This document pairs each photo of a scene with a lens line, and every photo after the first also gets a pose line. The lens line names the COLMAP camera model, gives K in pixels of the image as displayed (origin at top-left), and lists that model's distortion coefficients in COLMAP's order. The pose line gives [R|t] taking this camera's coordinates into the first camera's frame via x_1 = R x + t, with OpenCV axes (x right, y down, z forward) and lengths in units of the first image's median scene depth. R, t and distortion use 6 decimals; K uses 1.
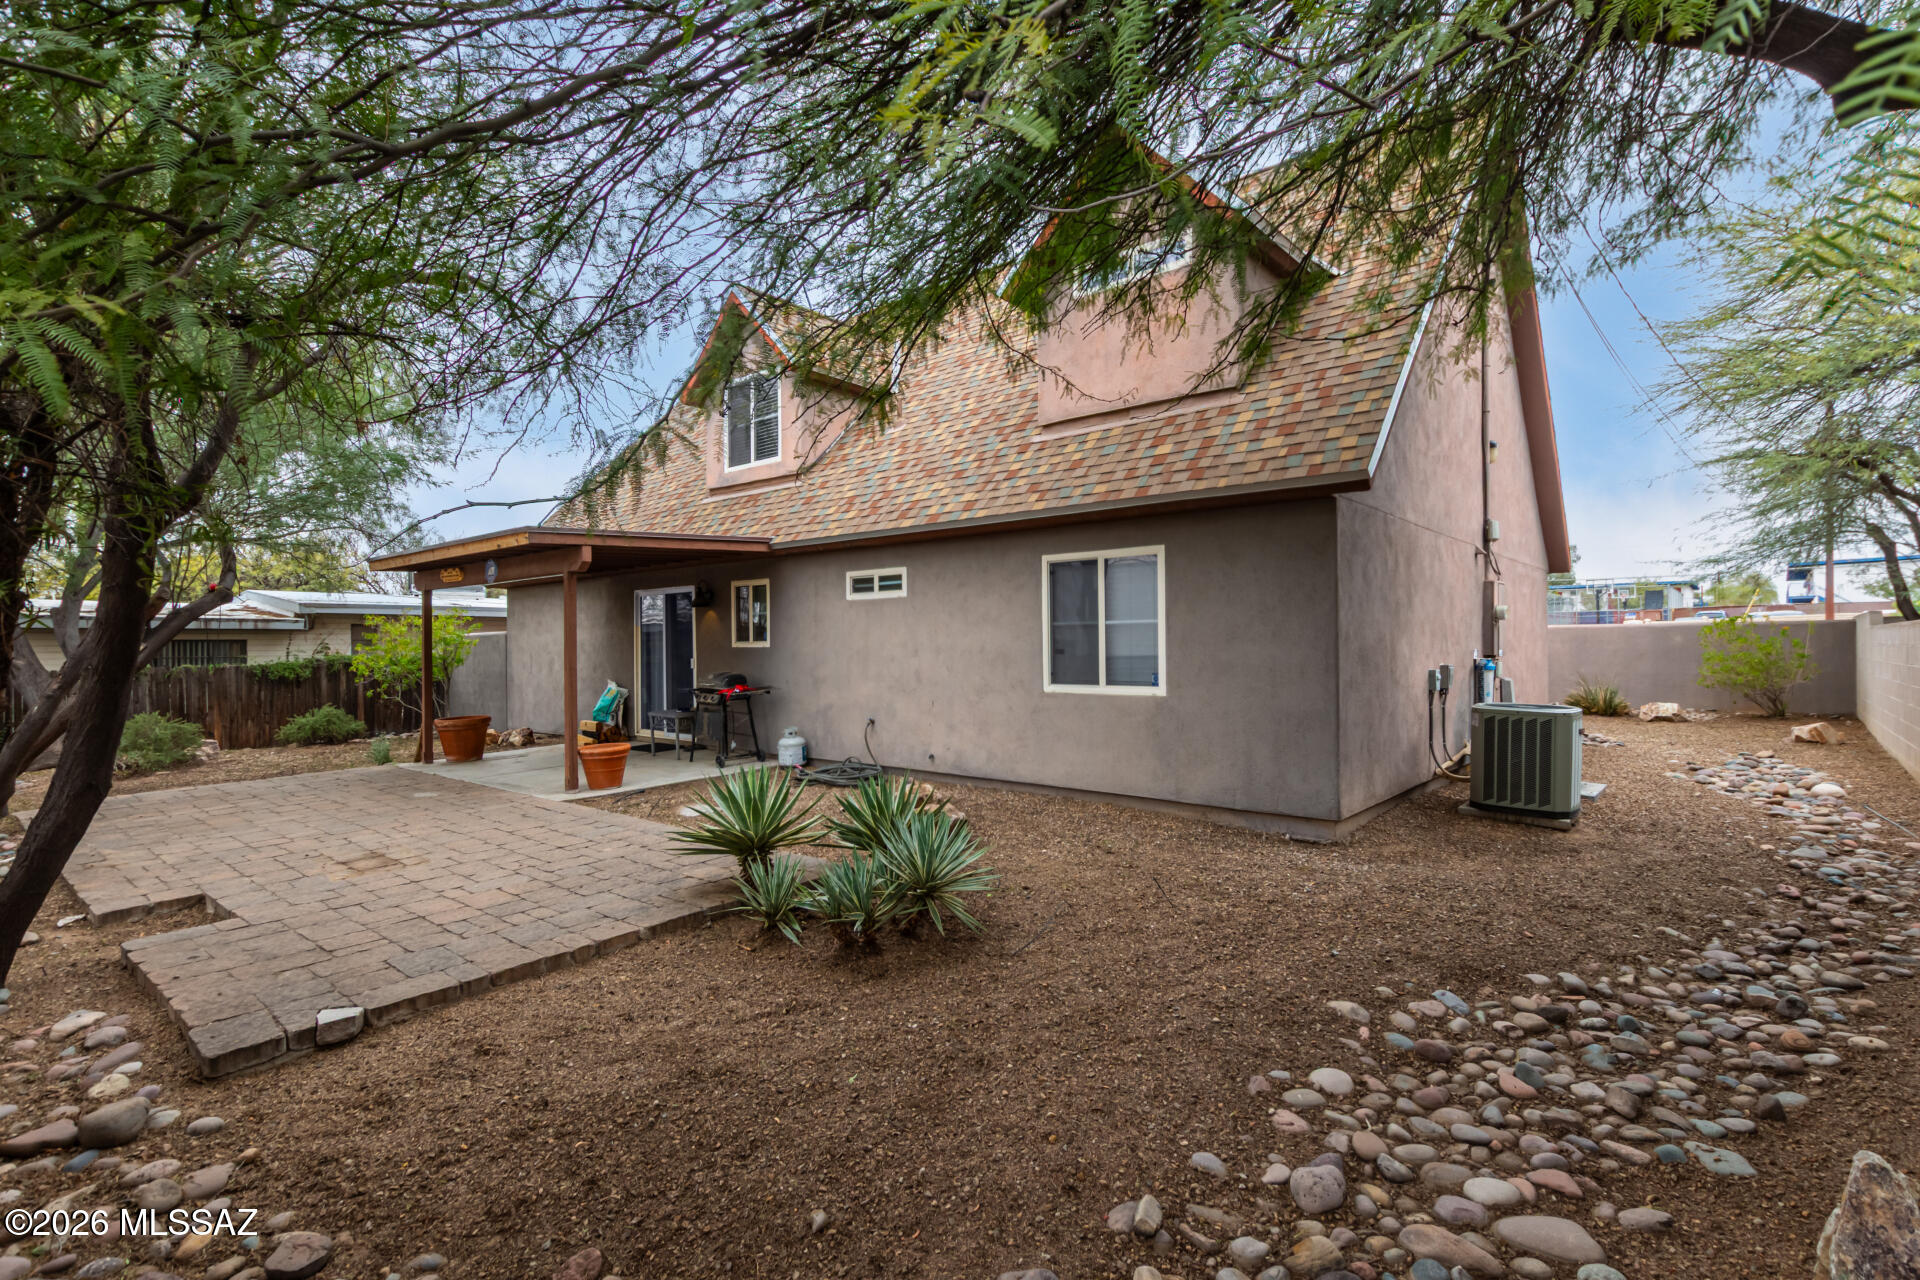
lens RADIAL K [[906.8, 0, 960.4], [0, 906.8, 643.9], [0, 0, 1]] dist [-0.000126, -0.000327]
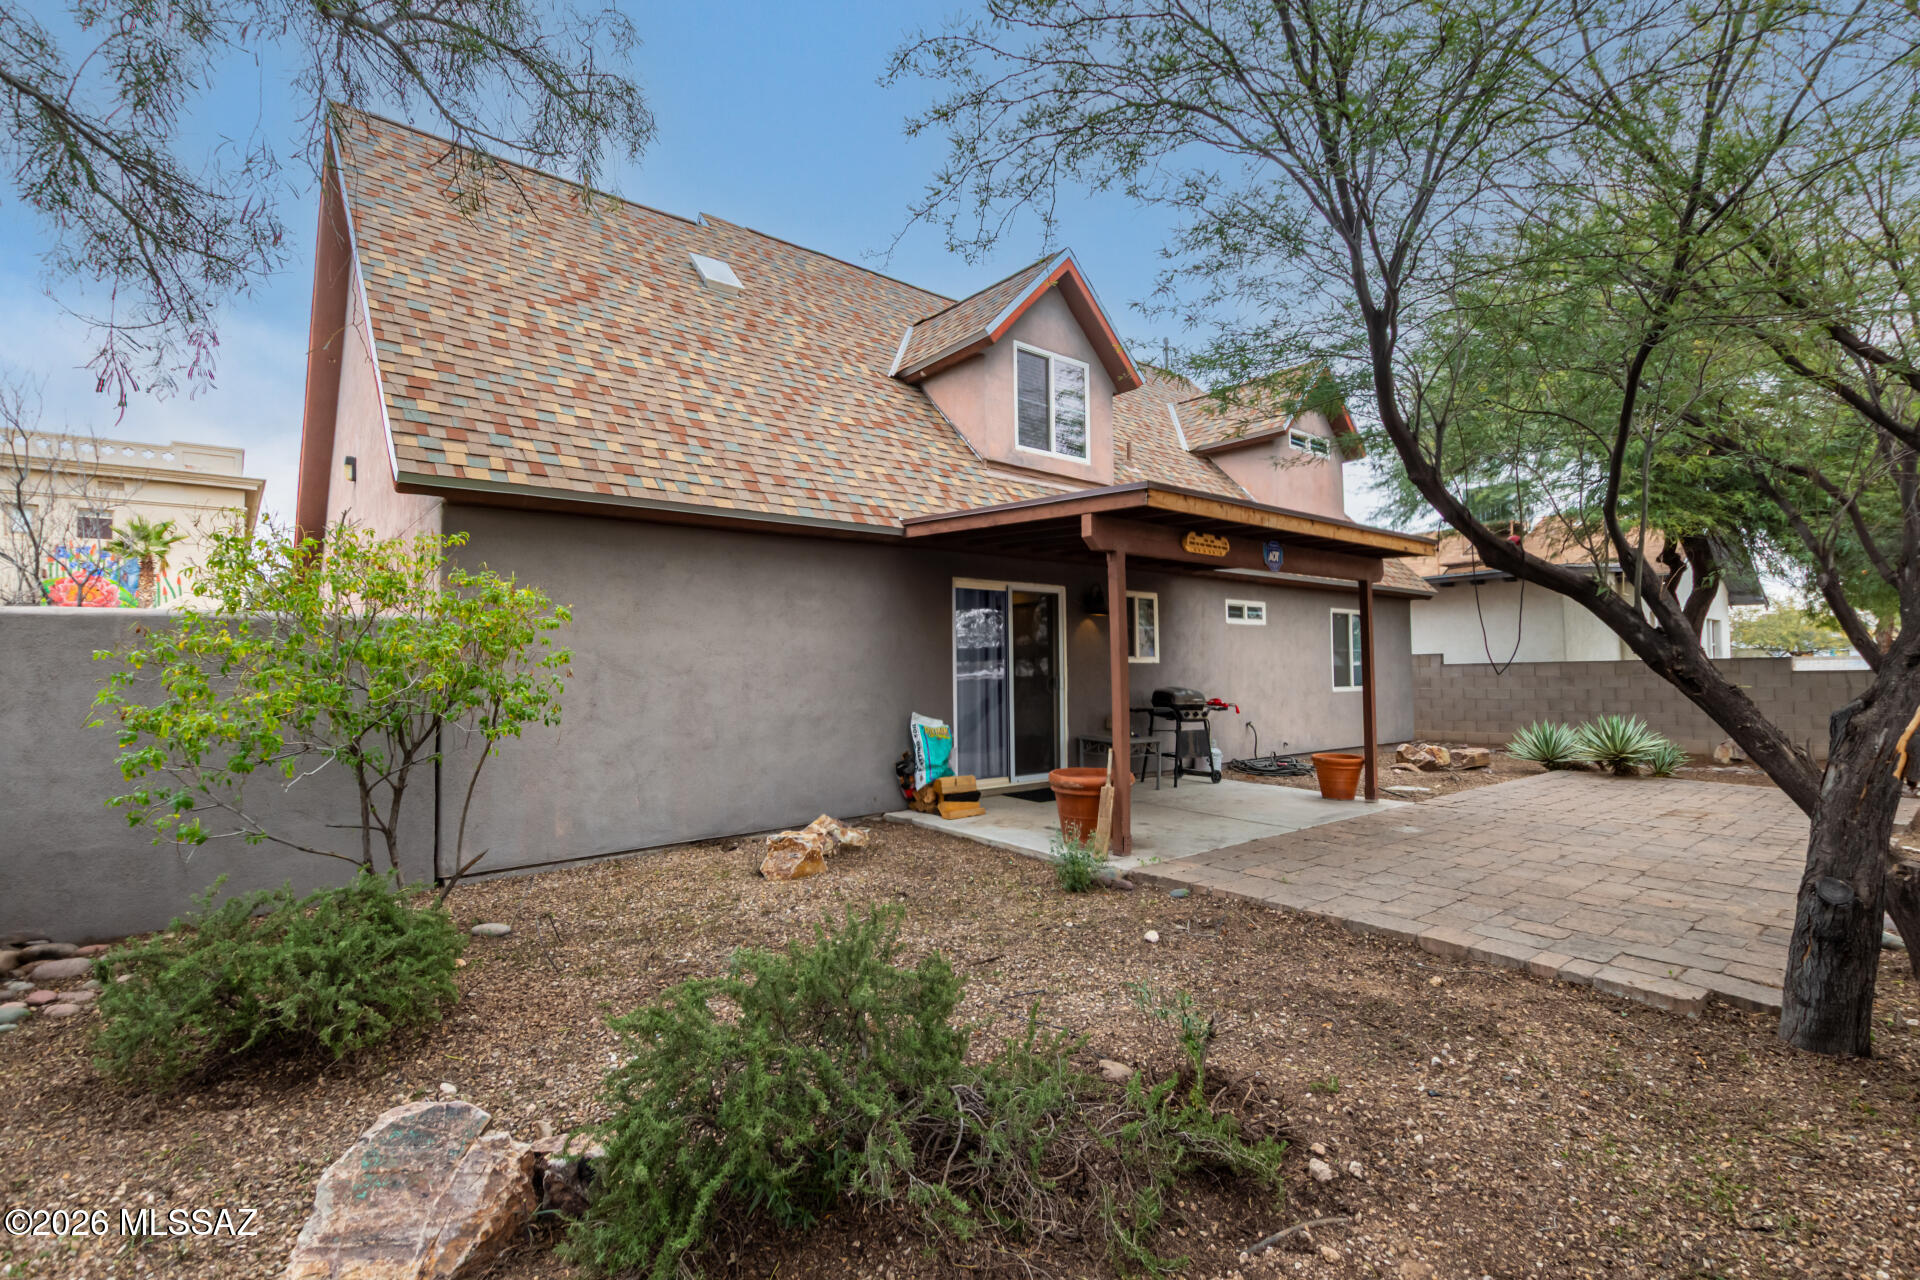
lens RADIAL K [[906.8, 0, 959.6], [0, 906.8, 642.1], [0, 0, 1]] dist [-0.000126, -0.000327]
pose [[0.150656, 0.038721, 0.987828, -1.366471], [0.003562, 0.999205, -0.039710, 0.021898], [-0.988580, 0.009501, 0.150398, 1.195431]]
